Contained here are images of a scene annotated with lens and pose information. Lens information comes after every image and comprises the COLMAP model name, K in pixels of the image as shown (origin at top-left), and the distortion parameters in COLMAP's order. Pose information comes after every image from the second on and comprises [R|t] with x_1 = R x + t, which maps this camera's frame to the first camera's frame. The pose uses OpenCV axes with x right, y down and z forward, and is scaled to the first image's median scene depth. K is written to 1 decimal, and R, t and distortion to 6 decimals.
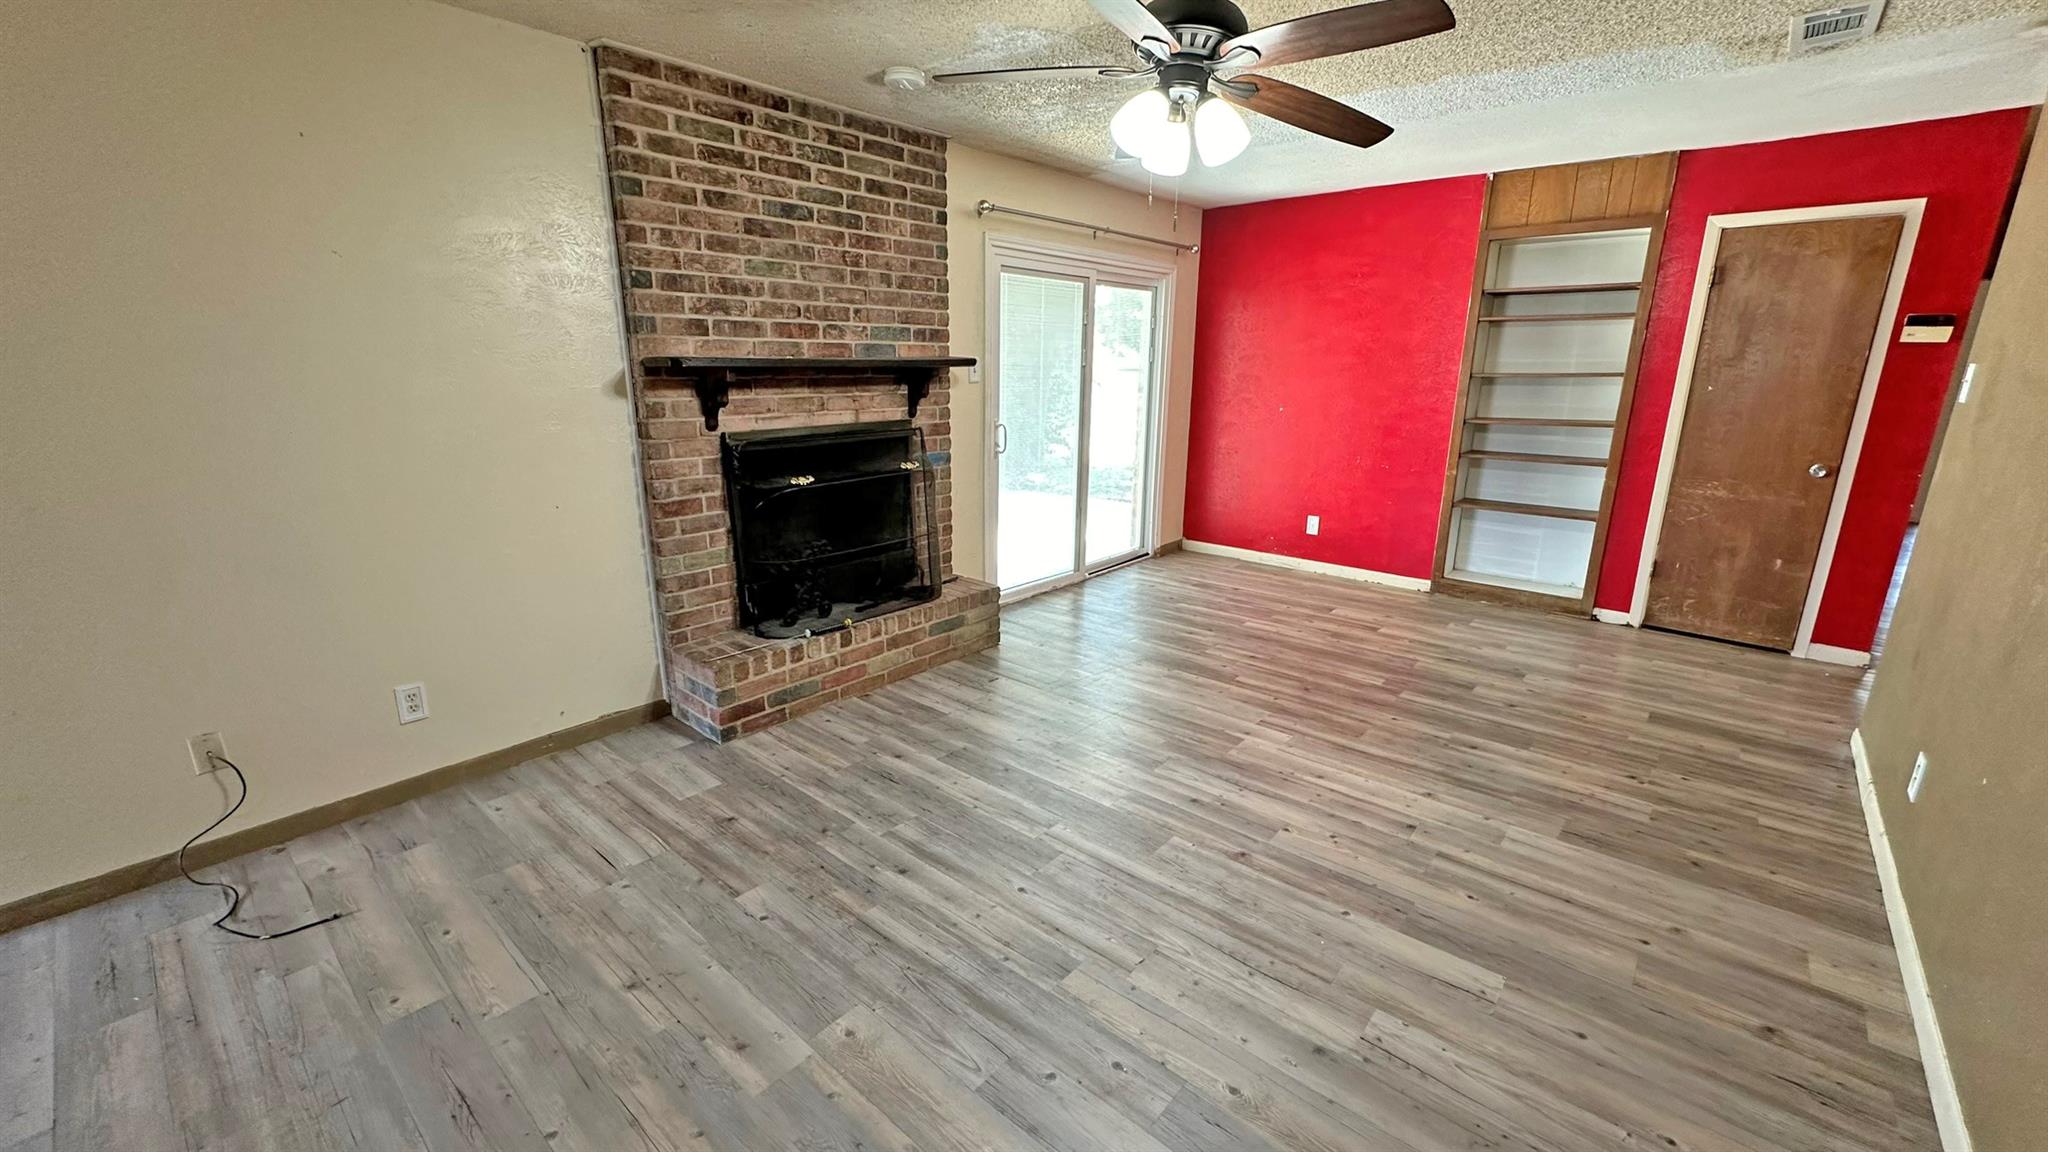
lens RADIAL K [[815.2, 0, 1024.9], [0, 815.2, 580.1], [0, 0, 1]] dist [-0.002421, 0.001029]
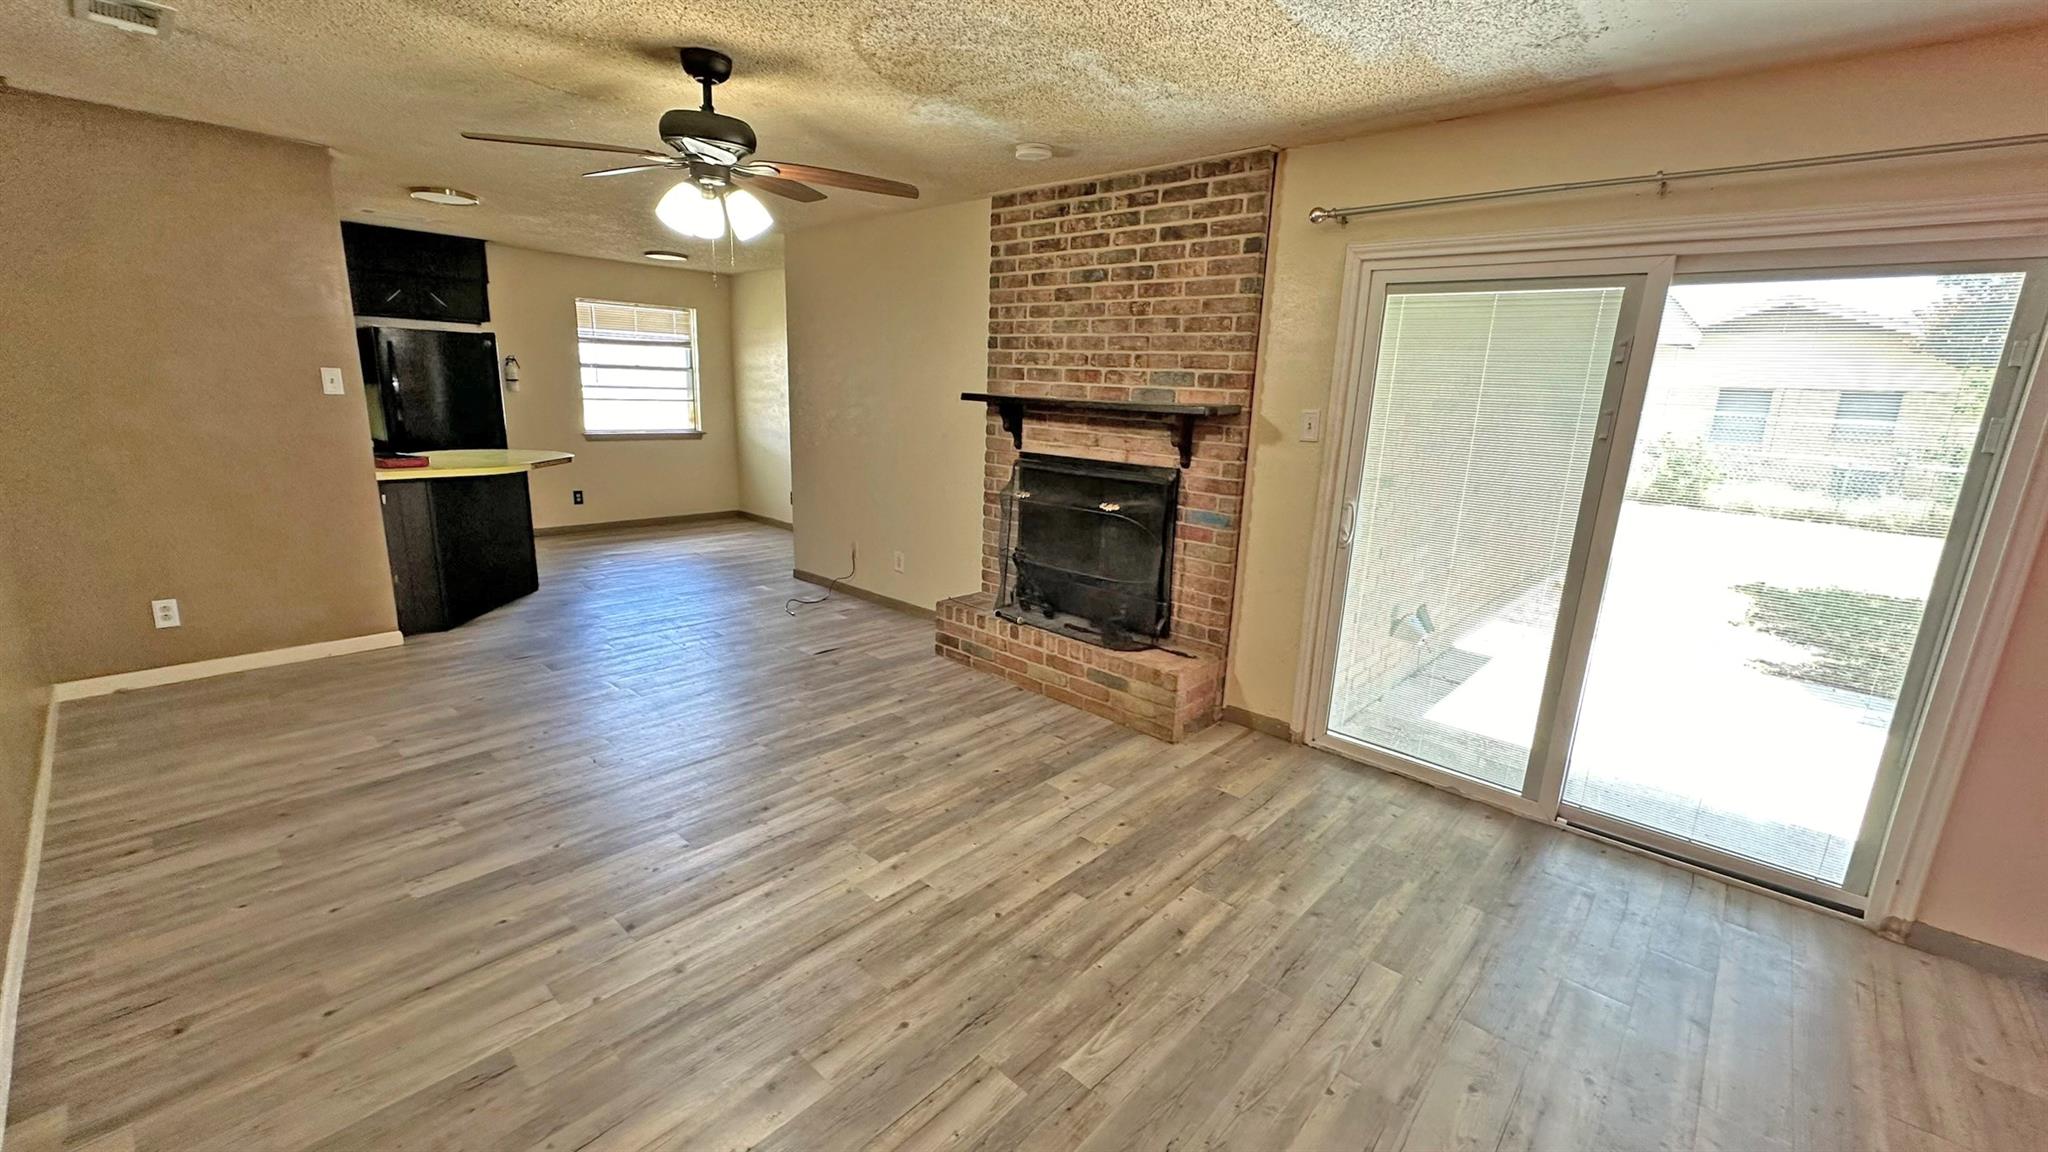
lens RADIAL K [[815.2, 0, 1018.2], [0, 815.2, 580.4], [0, 0, 1]] dist [-0.002421, 0.001029]
pose [[-0.026981, 0.228538, -0.973161, 0.931808], [-0.302445, 0.926022, 0.225853, -0.271430], [0.952785, 0.300422, 0.044135, 0.951706]]
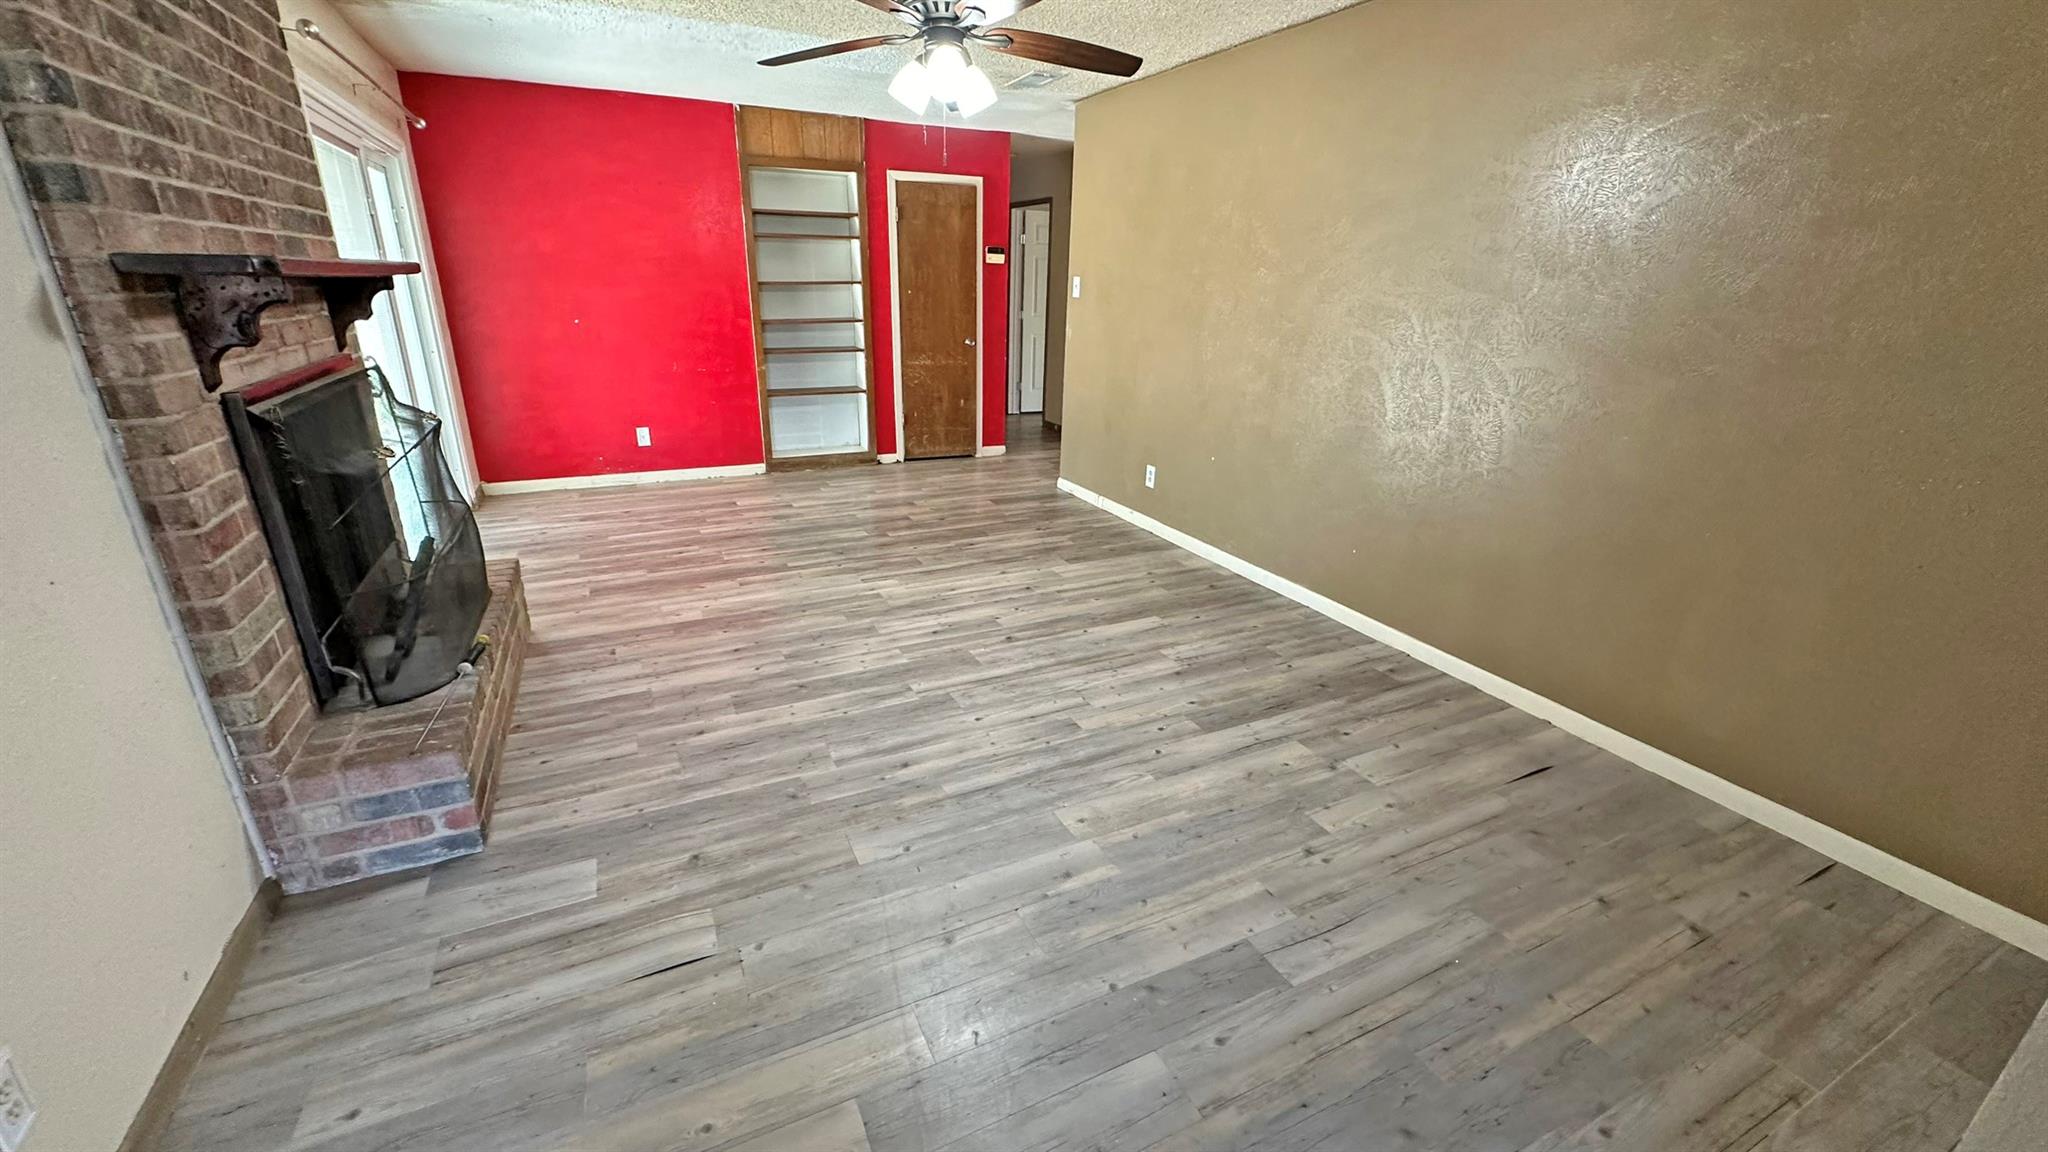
lens RADIAL K [[815.2, 0, 1016.8], [0, 815.2, 581.2], [0, 0, 1]] dist [-0.002421, 0.001029]
pose [[0.393732, -0.318676, 0.862219, -0.652398], [0.225905, 0.942763, 0.245286, -0.068964], [-0.891034, 0.098203, 0.443186, 0.259403]]
